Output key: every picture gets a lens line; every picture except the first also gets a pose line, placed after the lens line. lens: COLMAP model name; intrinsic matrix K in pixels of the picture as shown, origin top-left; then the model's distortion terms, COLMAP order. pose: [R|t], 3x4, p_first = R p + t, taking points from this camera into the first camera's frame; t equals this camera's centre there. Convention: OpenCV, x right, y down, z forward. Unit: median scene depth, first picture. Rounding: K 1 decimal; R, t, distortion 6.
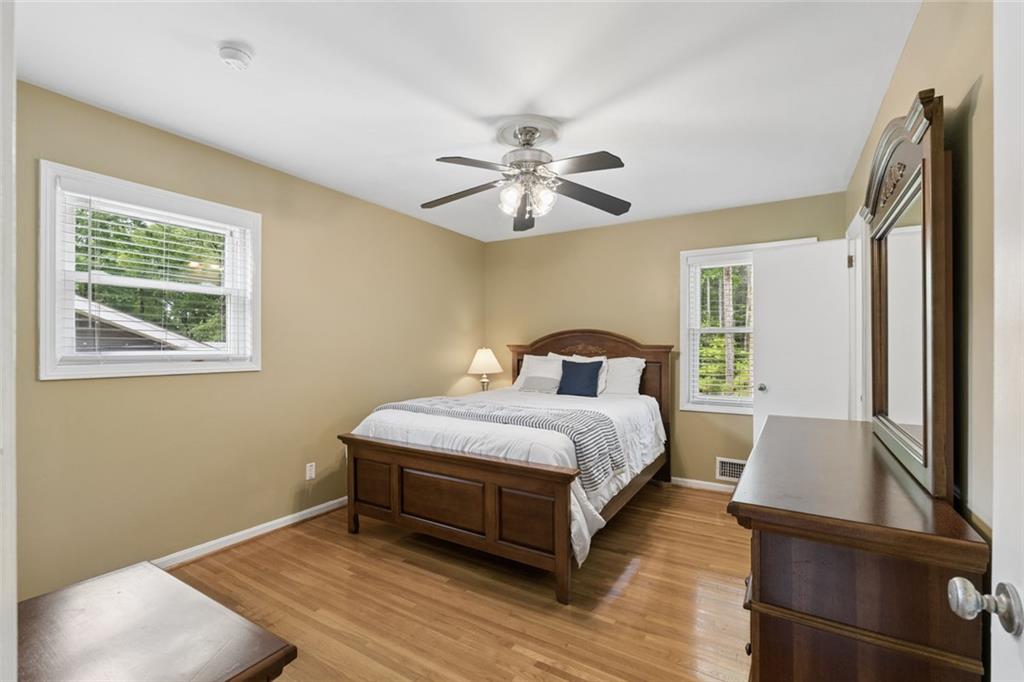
lens RADIAL K [[447.0, 0, 508.6], [0, 447.0, 343.0], [0, 0, 1]] dist [-0.005156, 0.000328]
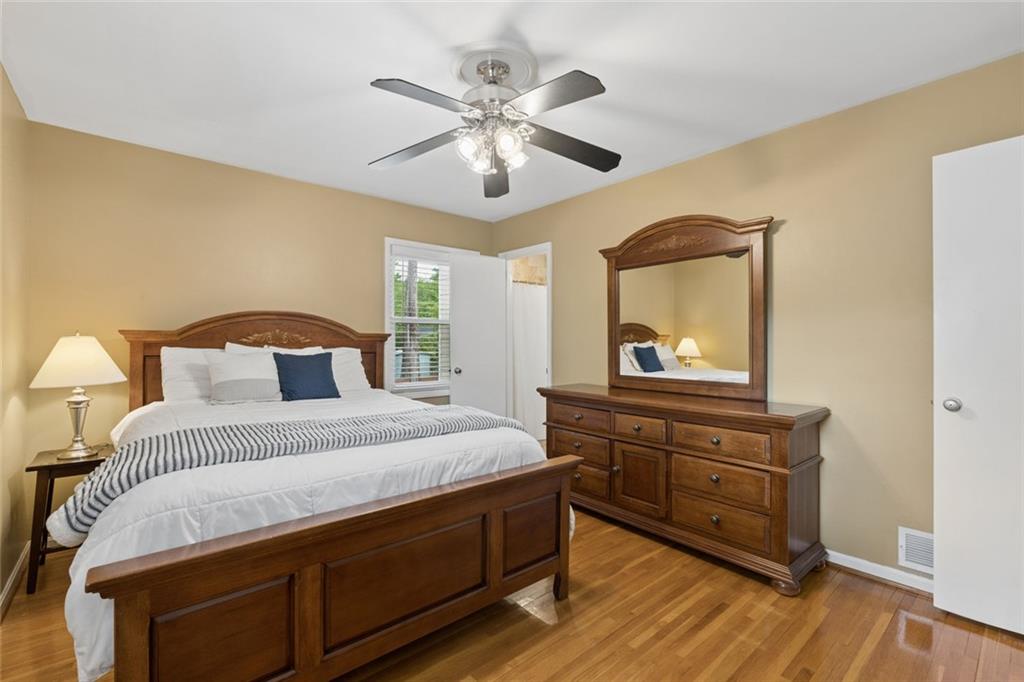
lens RADIAL K [[447.0, 0, 505.6], [0, 447.0, 340.1], [0, 0, 1]] dist [-0.005156, 0.000328]
pose [[0.309807, 0.003124, 0.950794, -0.456460], [-0.006751, 0.999977, -0.001086, 0.017011], [-0.950776, -0.006082, 0.309820, 0.455324]]
